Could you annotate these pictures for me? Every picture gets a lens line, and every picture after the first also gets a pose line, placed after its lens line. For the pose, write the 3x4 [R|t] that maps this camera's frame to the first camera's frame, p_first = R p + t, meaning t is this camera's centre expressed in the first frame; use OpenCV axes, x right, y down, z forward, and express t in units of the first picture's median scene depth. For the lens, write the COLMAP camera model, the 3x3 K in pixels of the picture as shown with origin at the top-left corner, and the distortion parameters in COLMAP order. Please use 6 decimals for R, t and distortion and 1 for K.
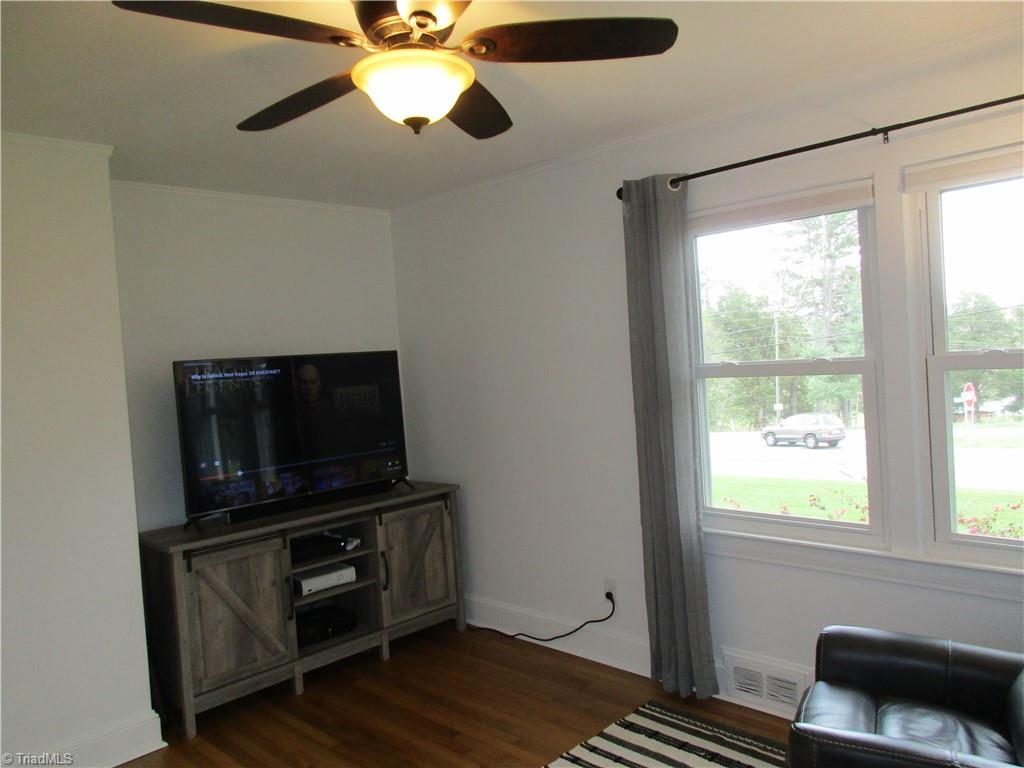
lens RADIAL K [[762.1, 0, 510.8], [0, 762.1, 380.3], [0, 0, 1]] dist [0.005938, 0.001533]
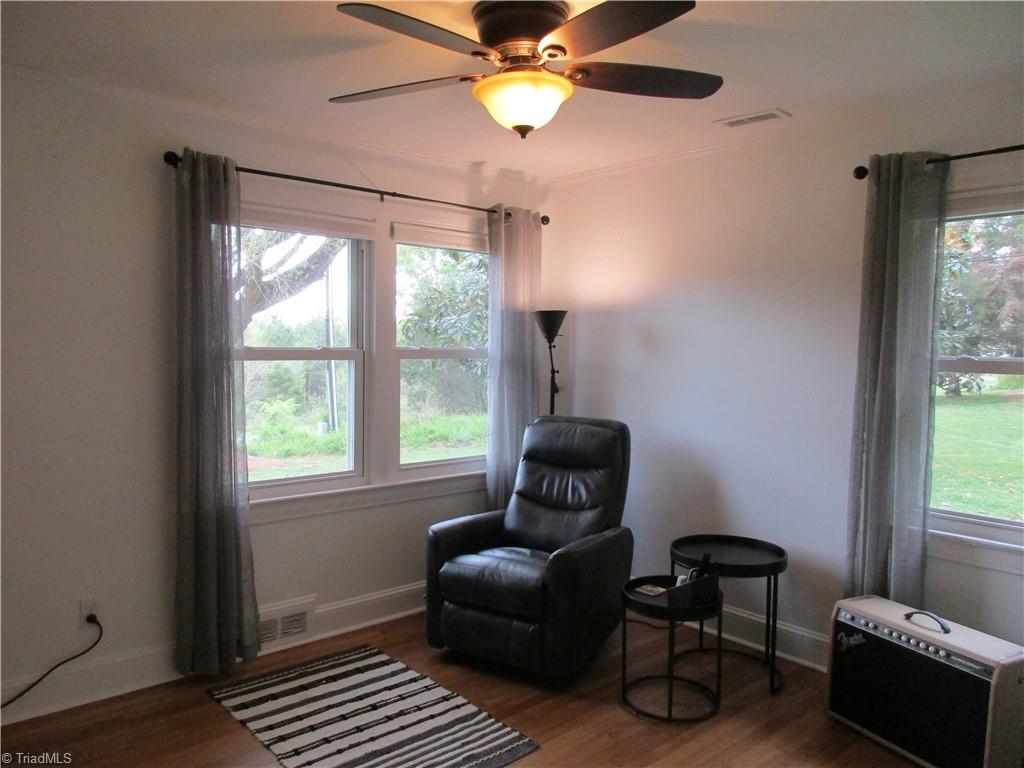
lens RADIAL K [[767.6, 0, 511.9], [0, 767.6, 377.9], [0, 0, 1]] dist [0.003329, 0.003417]
pose [[0.048378, 0.020015, 0.998629, -0.835376], [0.015274, 0.999667, -0.020776, 0.053123], [-0.998712, 0.016258, 0.048056, 0.600536]]
